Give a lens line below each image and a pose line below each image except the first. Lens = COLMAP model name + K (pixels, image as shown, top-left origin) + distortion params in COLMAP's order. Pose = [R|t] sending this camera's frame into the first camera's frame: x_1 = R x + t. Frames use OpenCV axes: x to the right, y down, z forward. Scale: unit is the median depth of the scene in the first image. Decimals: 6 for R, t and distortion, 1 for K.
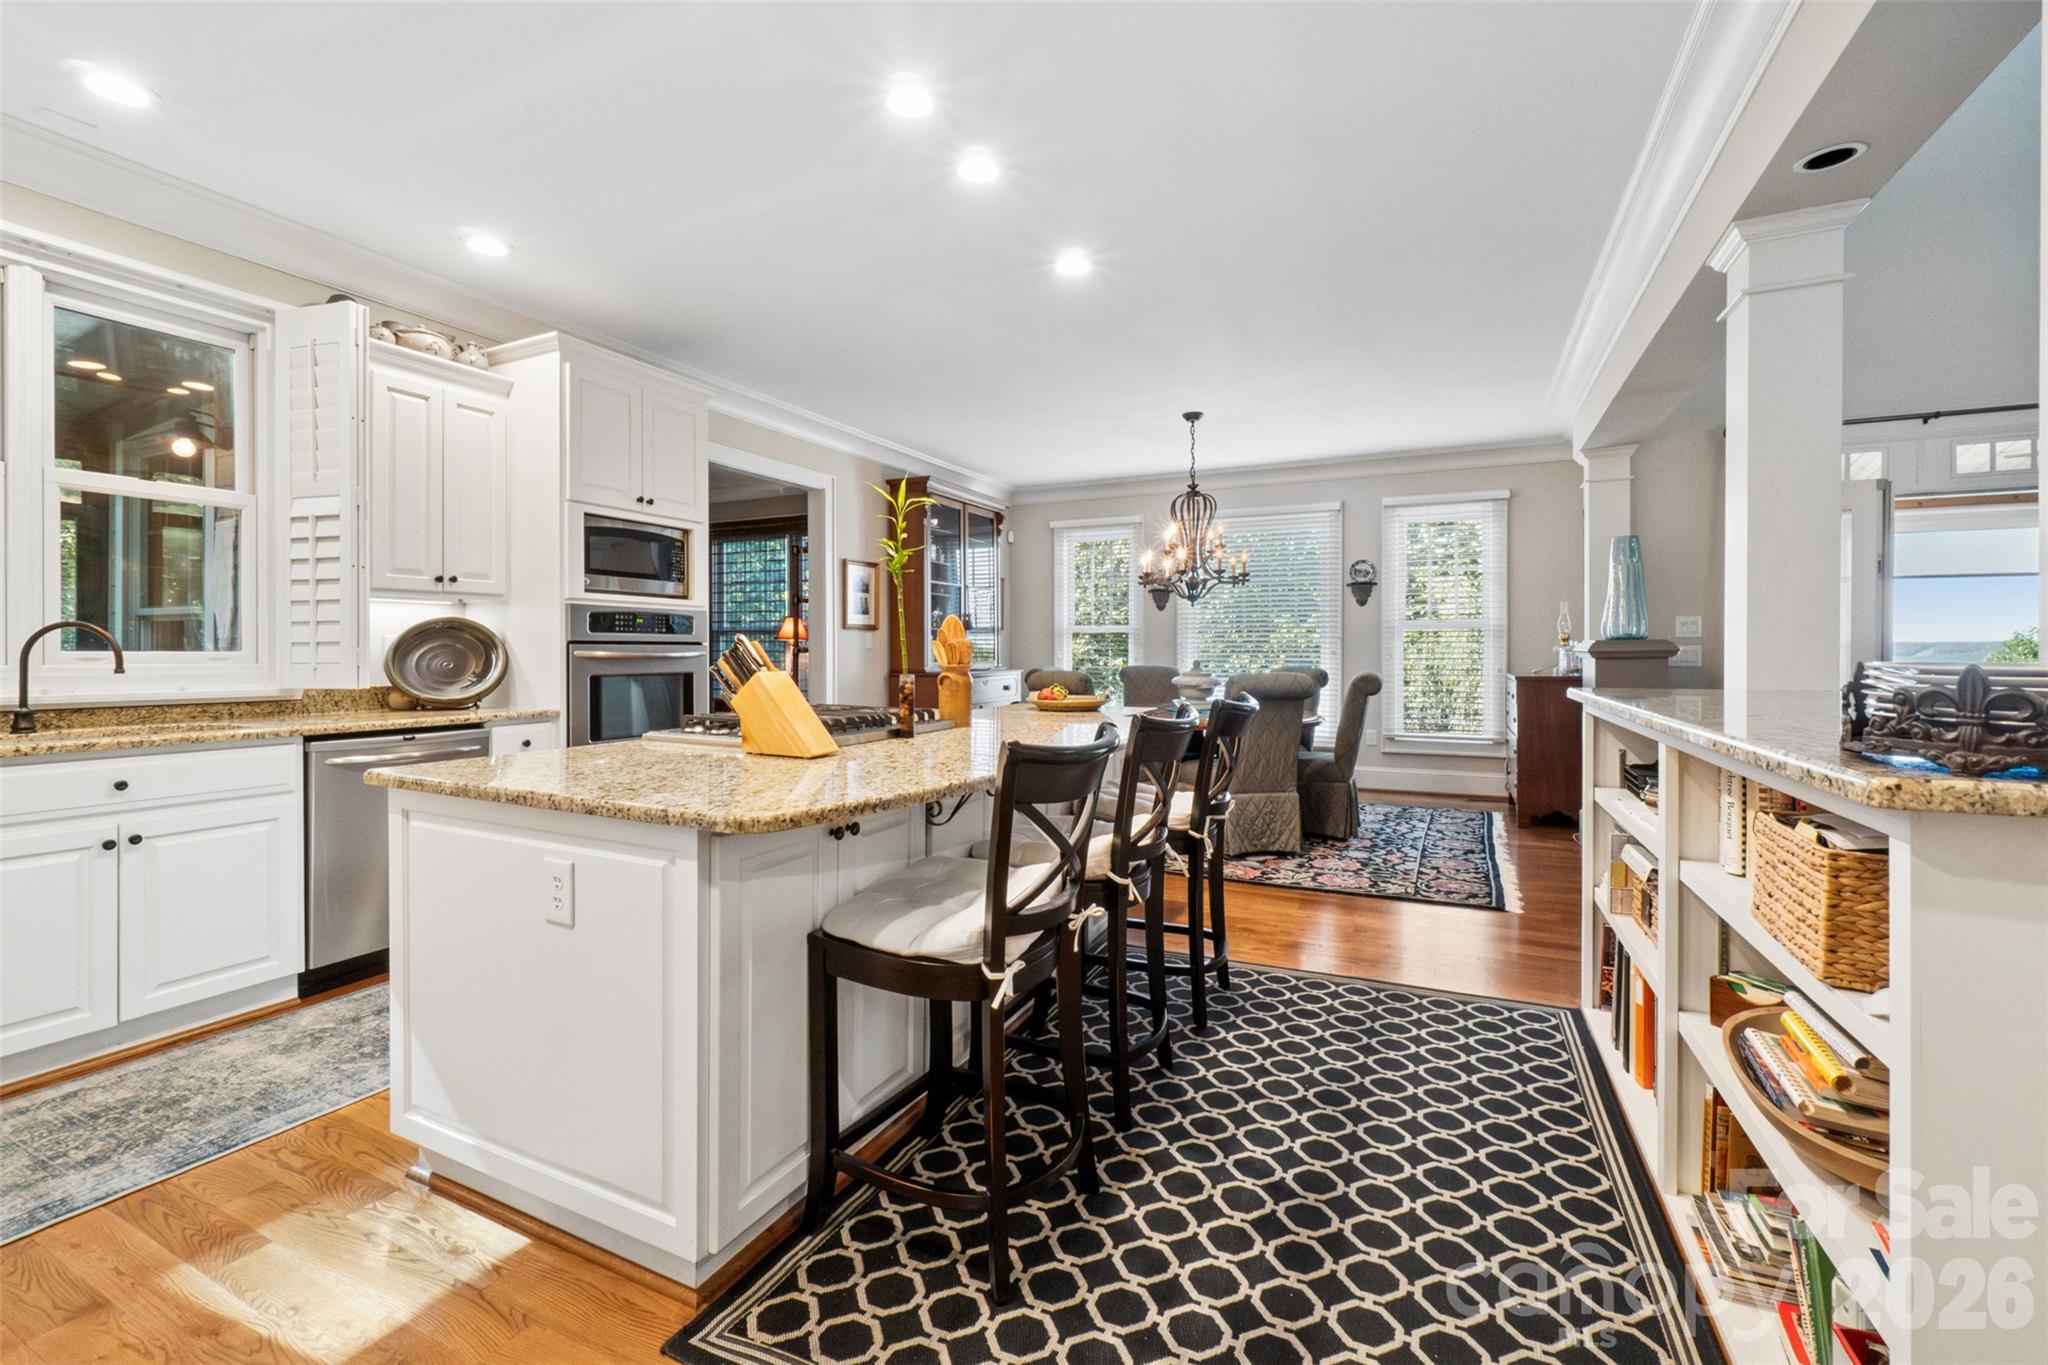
lens RADIAL K [[873.4, 0, 979.3], [0, 873.4, 624.8], [0, 0, 1]] dist [-0.012054, -0.000122]
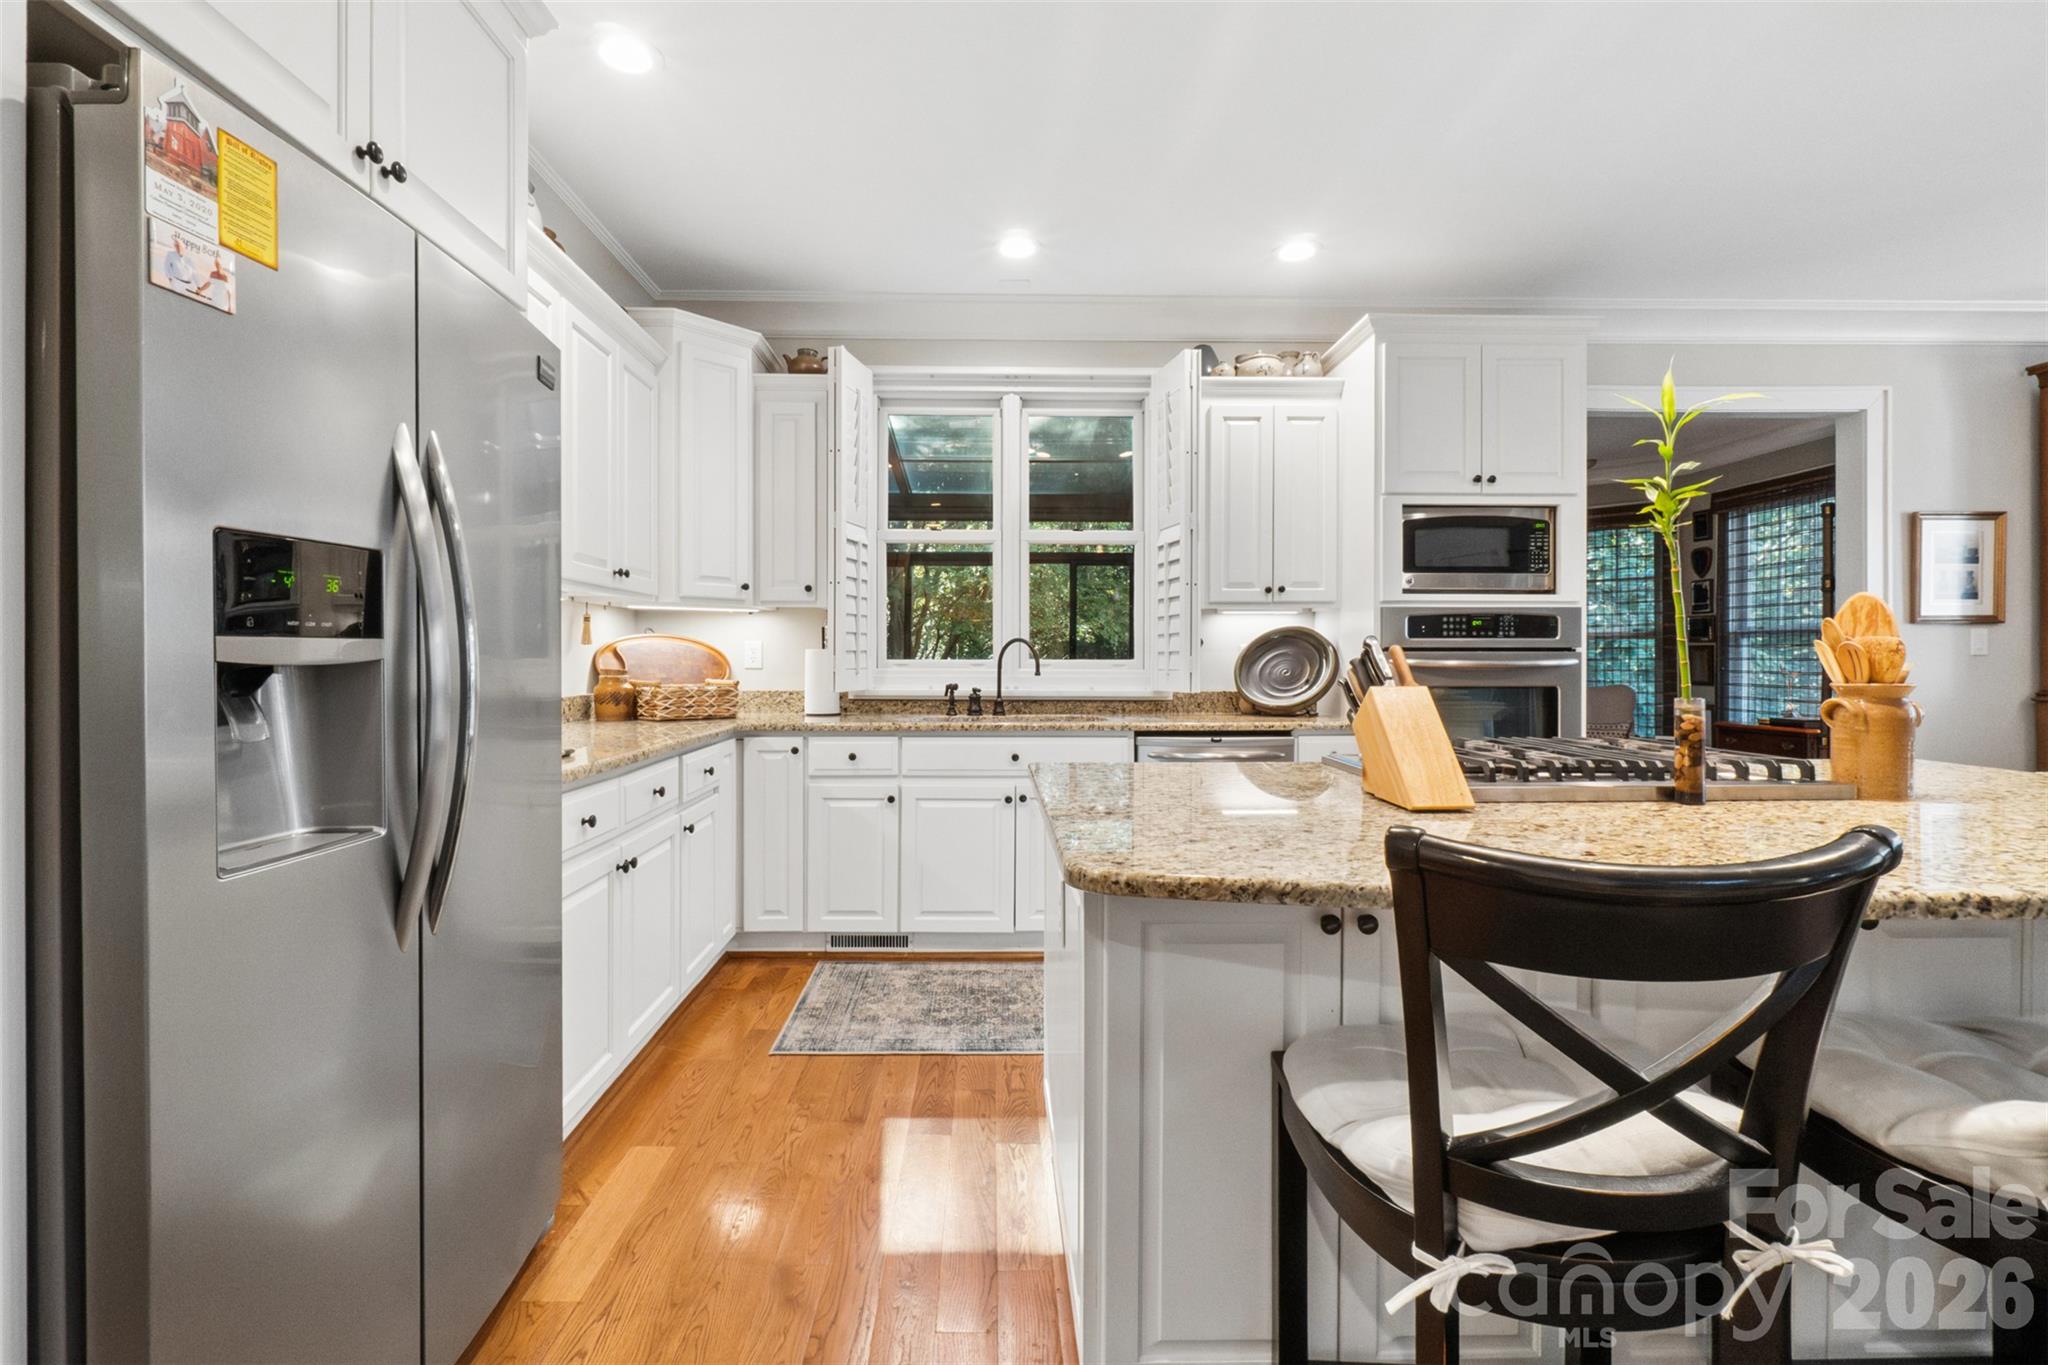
lens RADIAL K [[890.3, 0, 1010.5], [0, 890.3, 644.1], [0, 0, 1]] dist [-0.002676, -0.000675]
pose [[0.484419, -0.014106, -0.874723, 0.160684], [0.025985, 0.999661, -0.001731, 0.005942], [0.874450, -0.021891, 0.484621, 0.212669]]
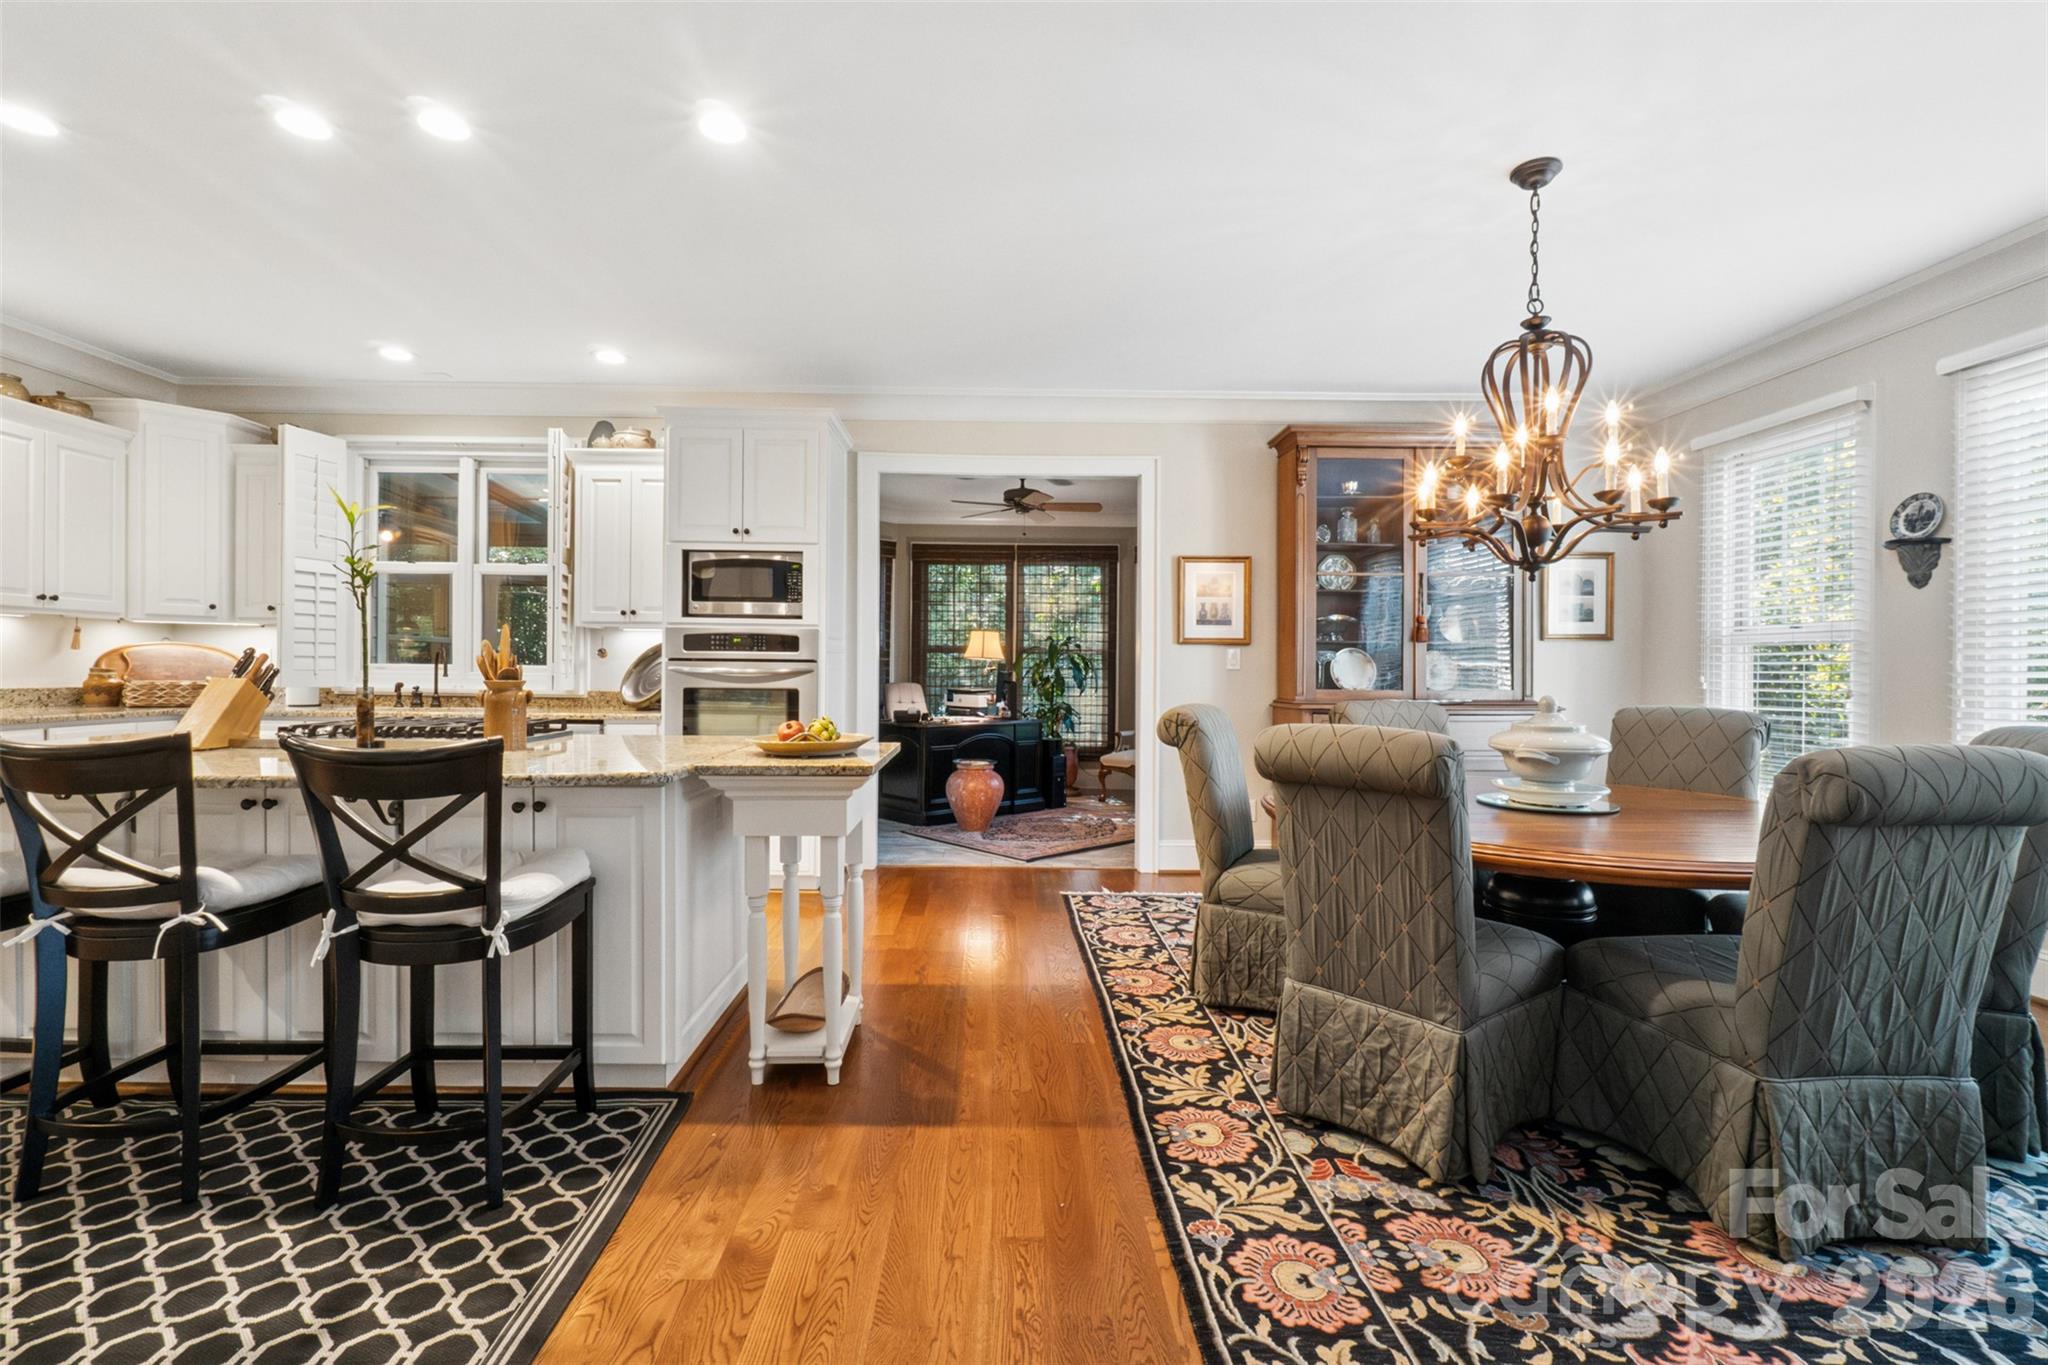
lens RADIAL K [[869.4, 0, 995.7], [0, 869.4, 655.3], [0, 0, 1]] dist [-0.002354, -0.000396]
pose [[0.477363, -0.006863, -0.878679, 0.845955], [0.016243, 0.999868, 0.001015, 0.021517], [0.878556, -0.014757, 0.477411, 0.864248]]
